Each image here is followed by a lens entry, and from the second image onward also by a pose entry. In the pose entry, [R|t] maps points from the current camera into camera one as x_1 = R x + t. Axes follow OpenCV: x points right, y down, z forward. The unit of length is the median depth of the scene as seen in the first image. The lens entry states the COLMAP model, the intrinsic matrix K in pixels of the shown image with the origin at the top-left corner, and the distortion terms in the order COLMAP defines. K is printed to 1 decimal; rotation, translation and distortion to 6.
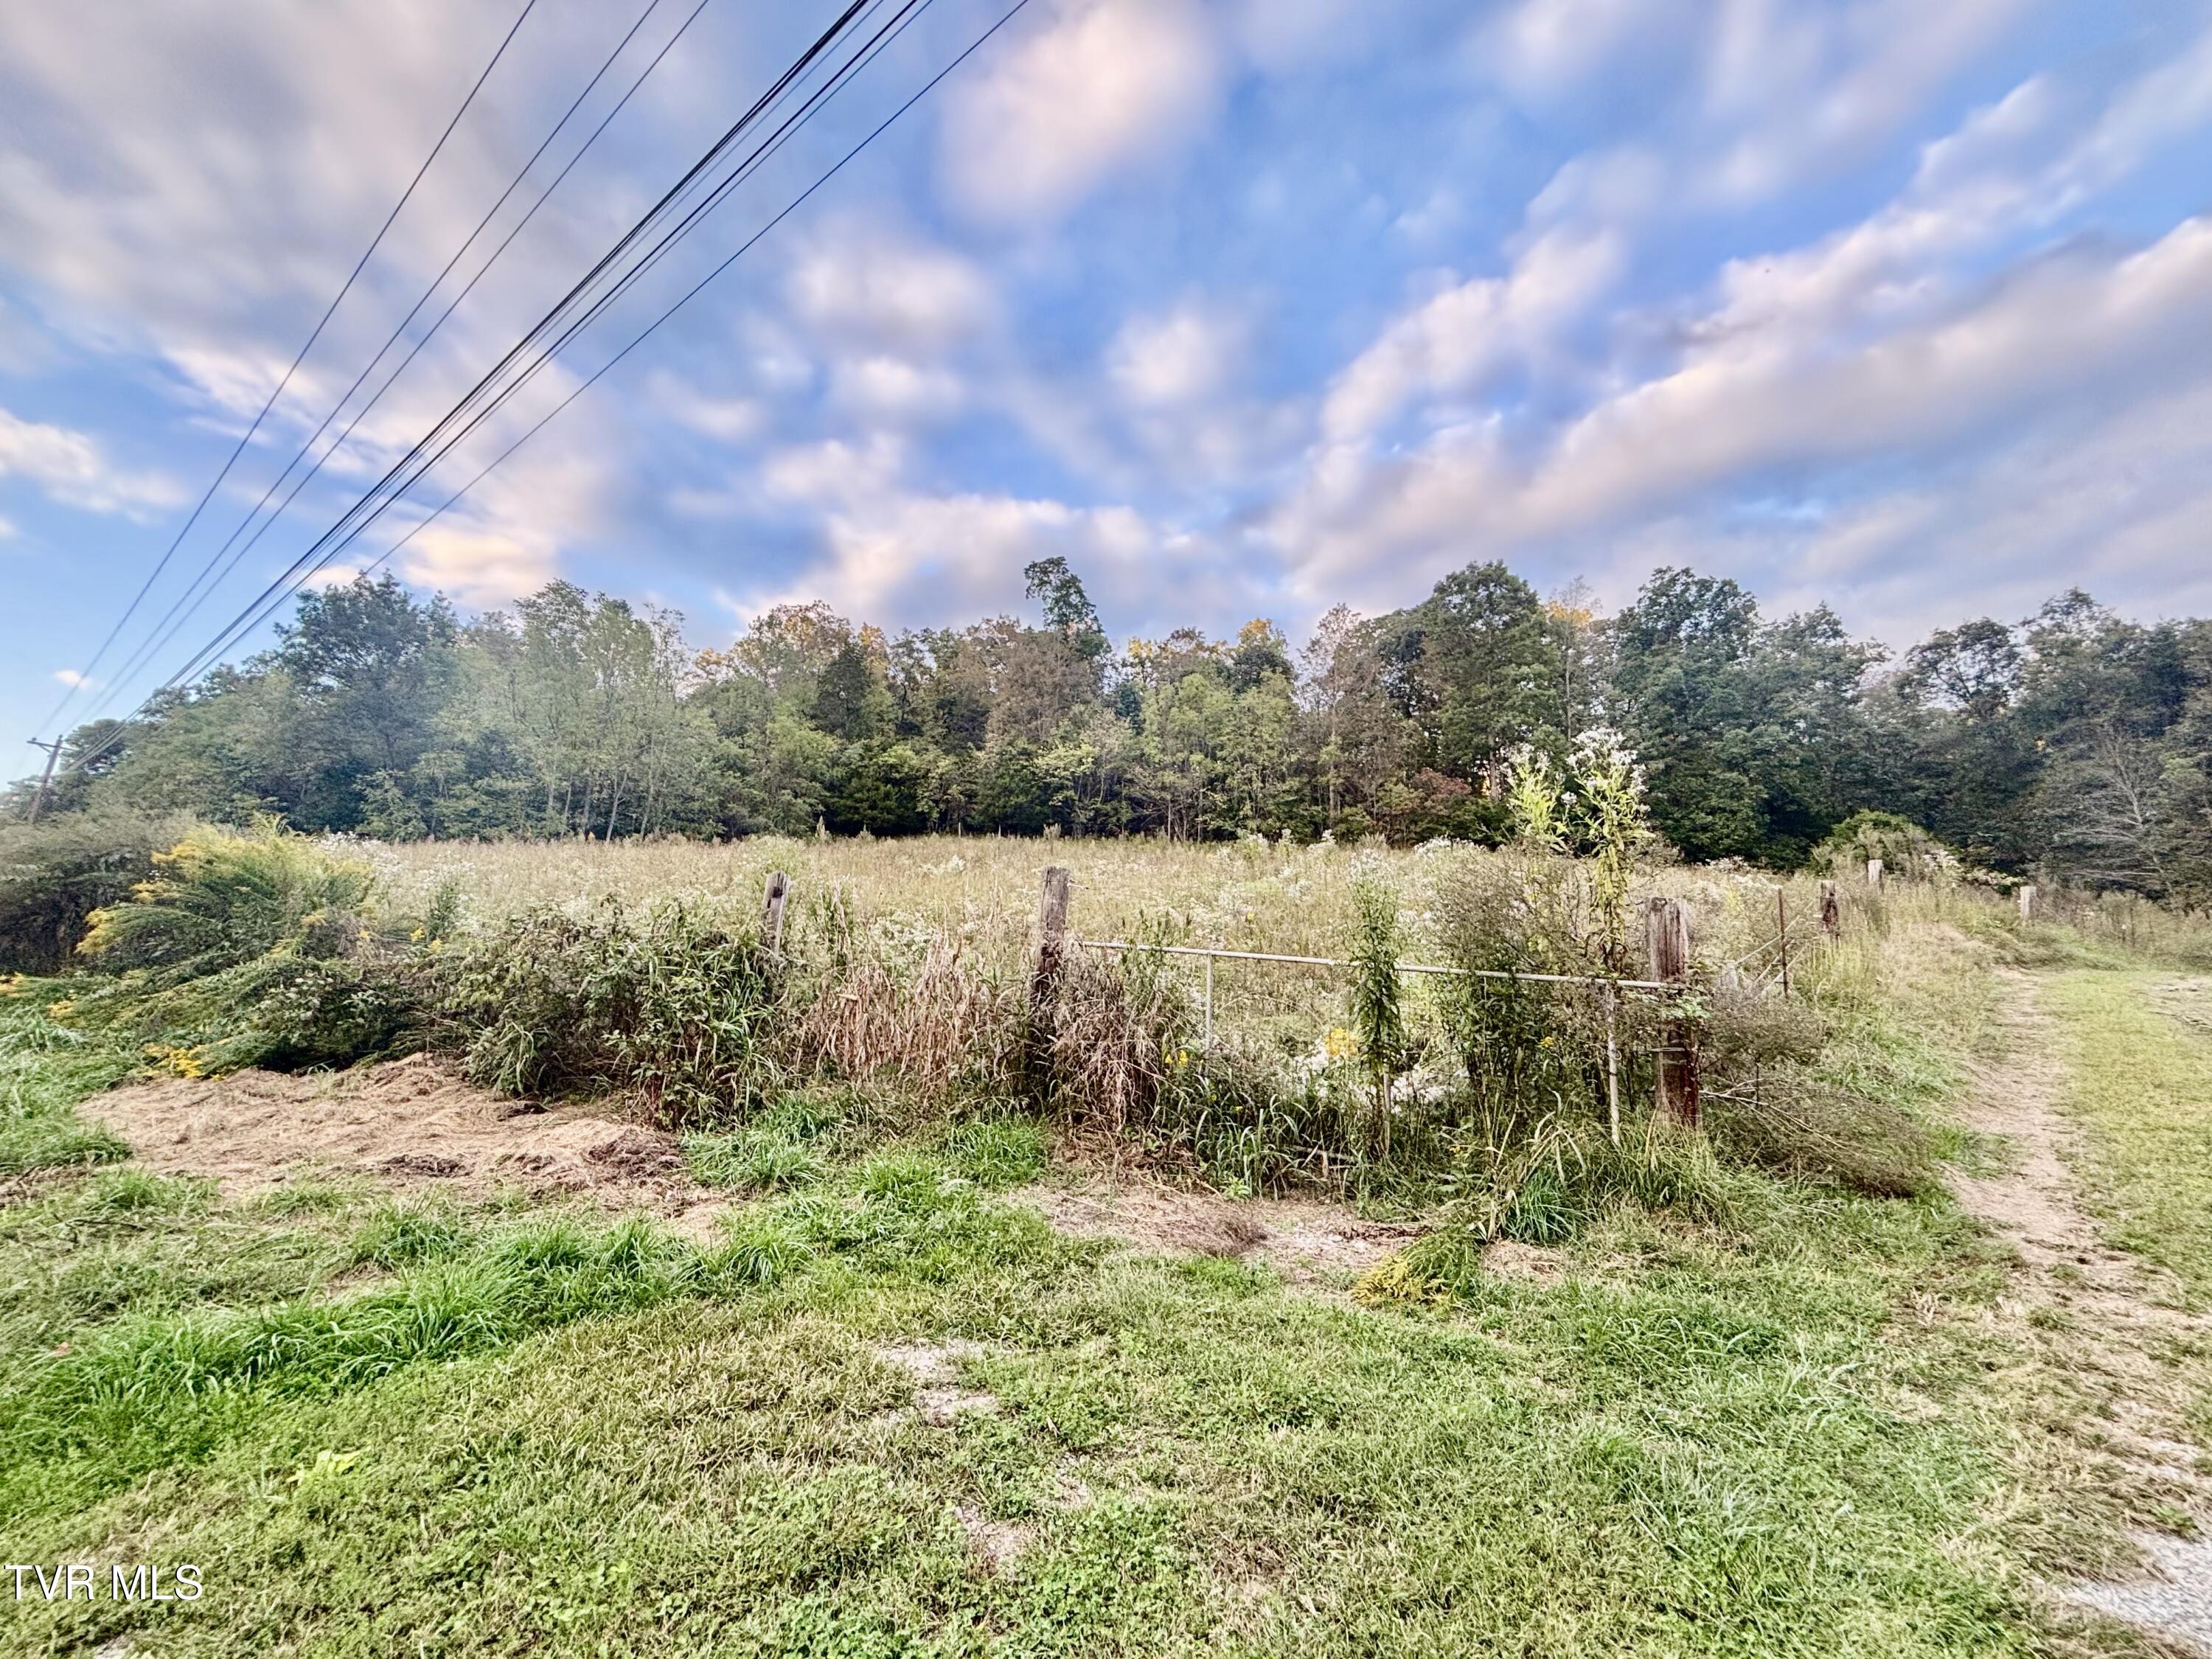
lens RADIAL K [[891.3, 0, 1101.7], [0, 891.3, 839.2], [0, 0, 1]] dist [-0.001400, -0.000008]
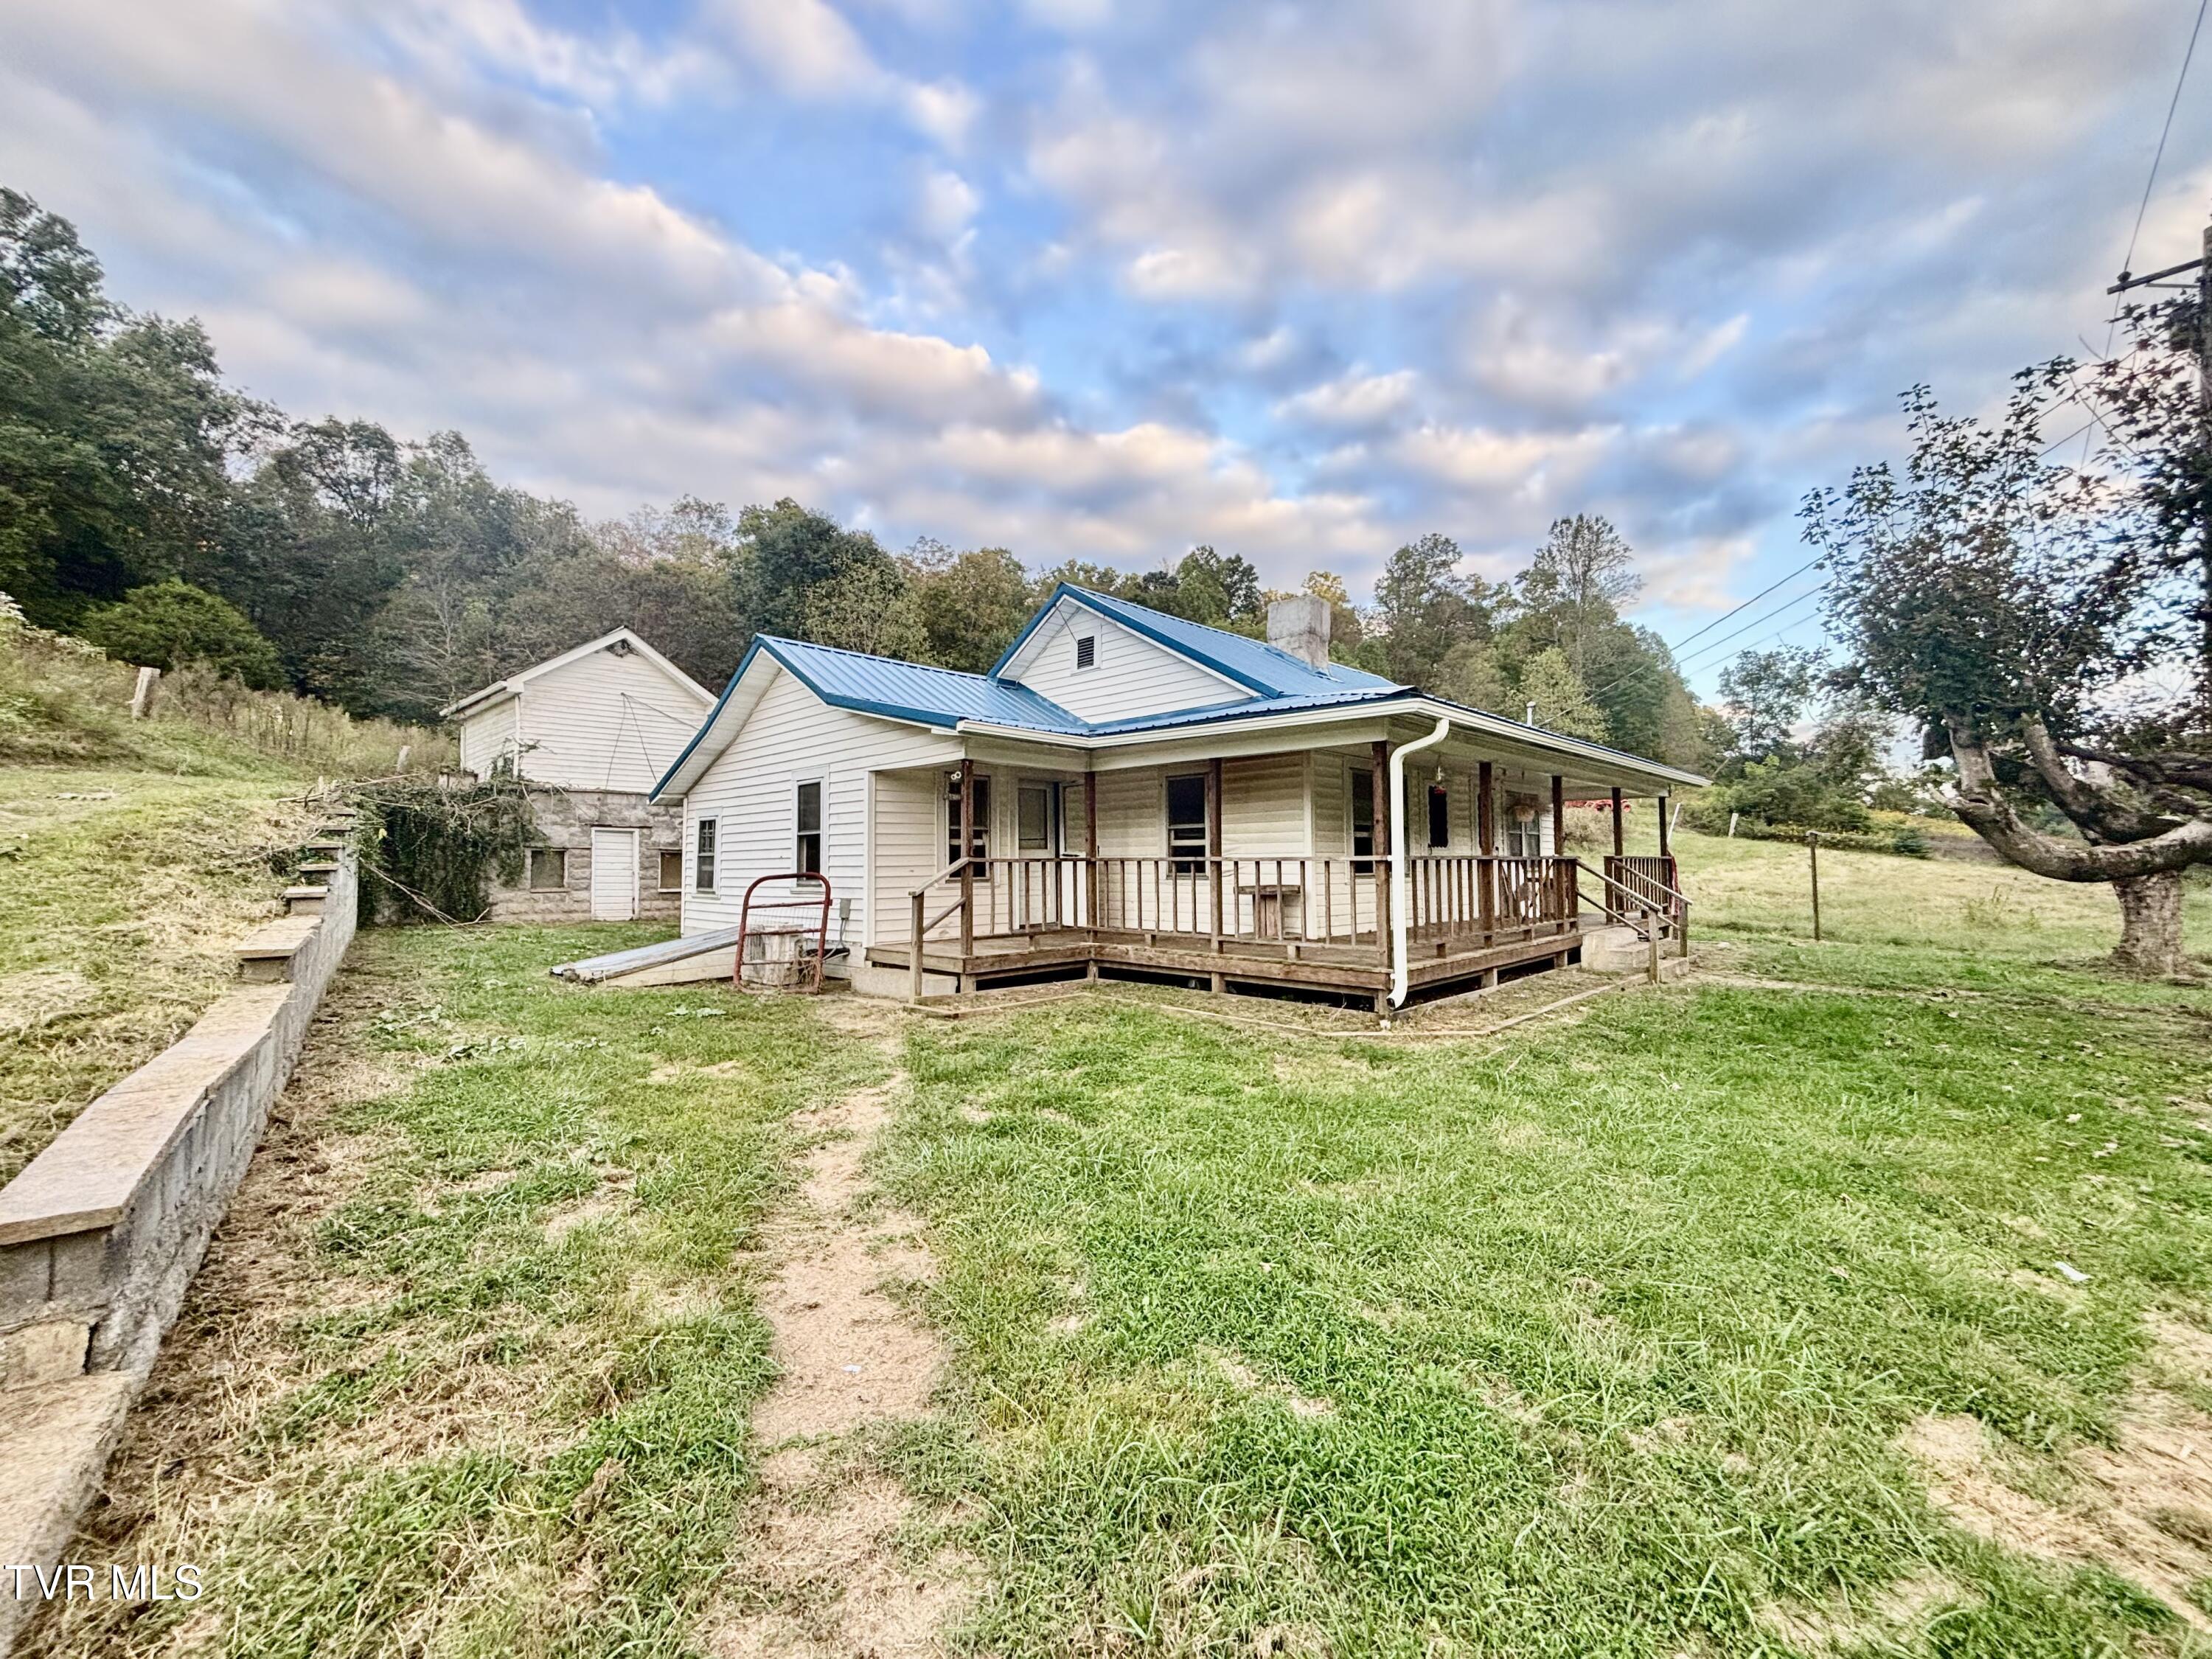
lens RADIAL K [[891.3, 0, 1106.2], [0, 891.3, 827.9], [0, 0, 1]] dist [-0.001400, -0.000008]
pose [[0.127567, -0.007298, 0.991803, 0.103972], [-0.190830, 0.981109, 0.031764, 0.001528], [-0.973299, -0.193318, 0.123764, 0.013564]]
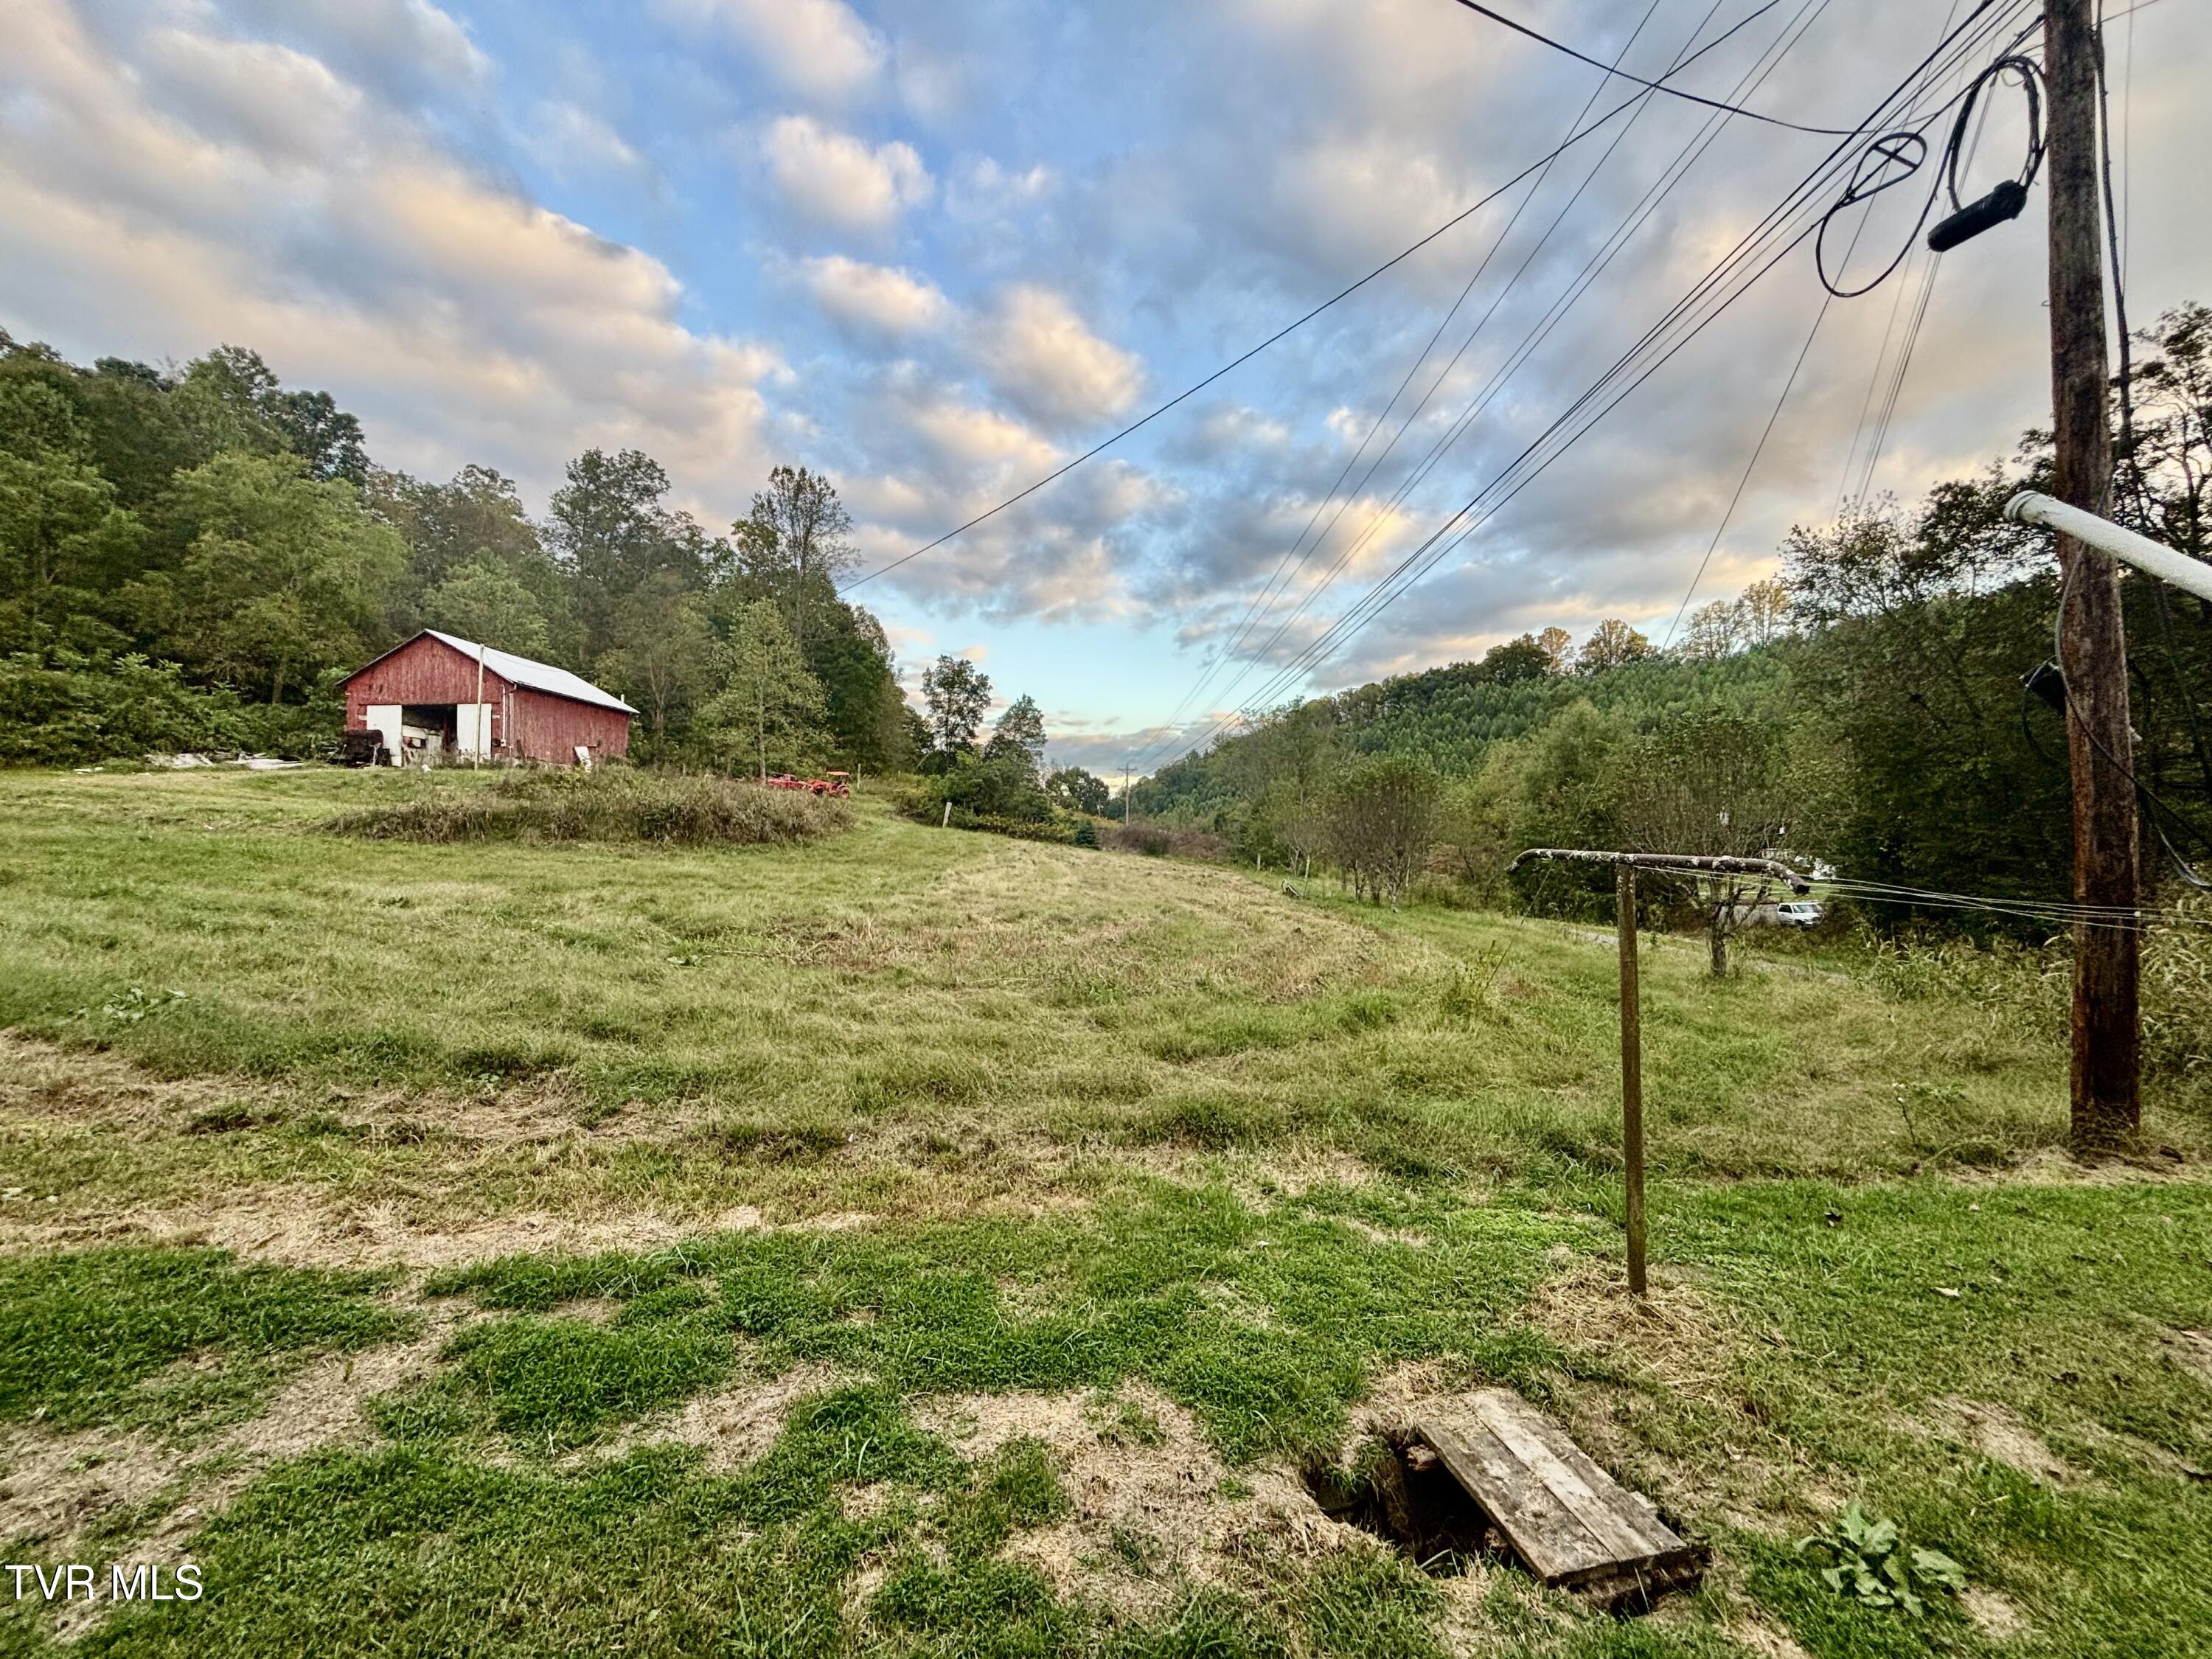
lens RADIAL K [[891.3, 0, 1099.6], [0, 891.3, 839.2], [0, 0, 1]] dist [-0.001400, -0.000008]
pose [[-0.630738, -0.034458, 0.775230, 0.307385], [-0.172402, 0.980269, -0.096697, -0.012366], [-0.756602, -0.194641, -0.624234, -0.068003]]
